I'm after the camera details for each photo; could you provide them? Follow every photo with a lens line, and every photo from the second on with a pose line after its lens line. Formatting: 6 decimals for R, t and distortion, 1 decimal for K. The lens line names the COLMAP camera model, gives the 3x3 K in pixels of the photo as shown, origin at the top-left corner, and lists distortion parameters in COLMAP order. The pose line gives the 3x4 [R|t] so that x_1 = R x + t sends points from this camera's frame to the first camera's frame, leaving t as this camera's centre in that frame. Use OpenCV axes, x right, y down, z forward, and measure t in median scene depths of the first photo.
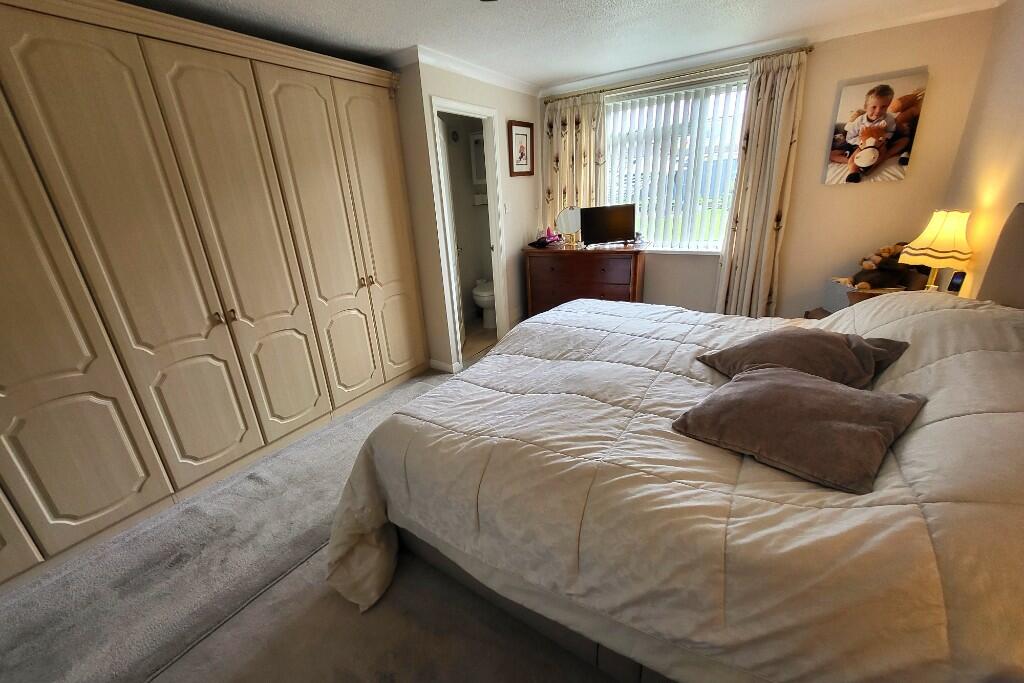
lens RADIAL K [[400.0, 0, 501.4], [0, 400.0, 339.6], [0, 0, 1]] dist [0.000575, -0.000328]
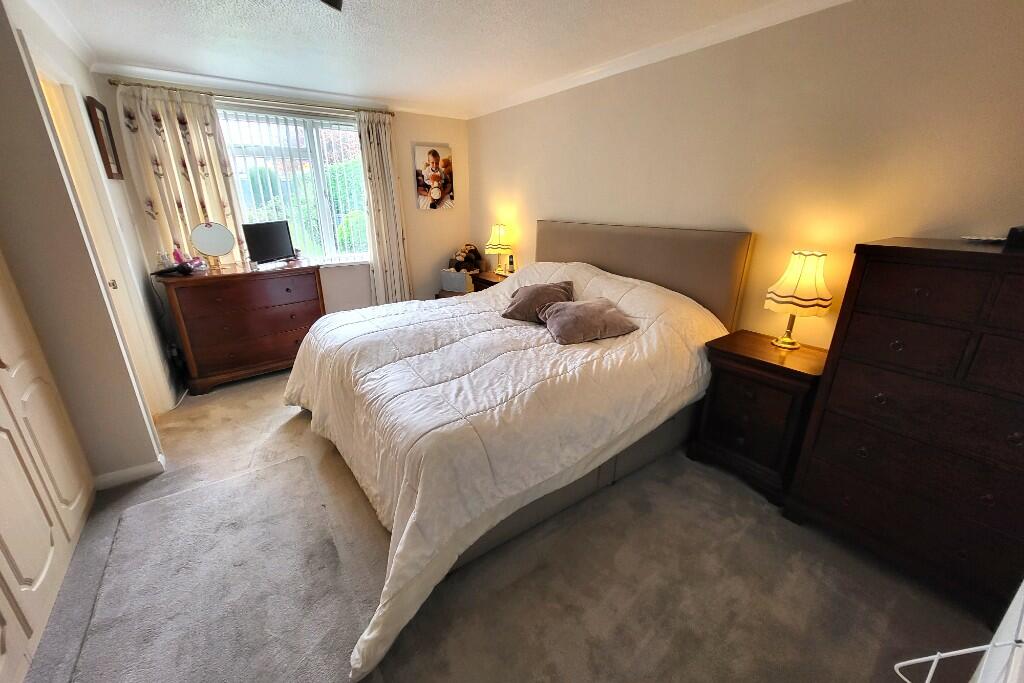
lens RADIAL K [[400.0, 0, 501.4], [0, 400.0, 339.6], [0, 0, 1]] dist [0.000575, -0.000328]
pose [[0.356012, -0.250738, 0.900214, -0.574431], [0.302019, 0.942504, 0.143076, -0.058016], [-0.884330, 0.220945, 0.411270, 0.249129]]
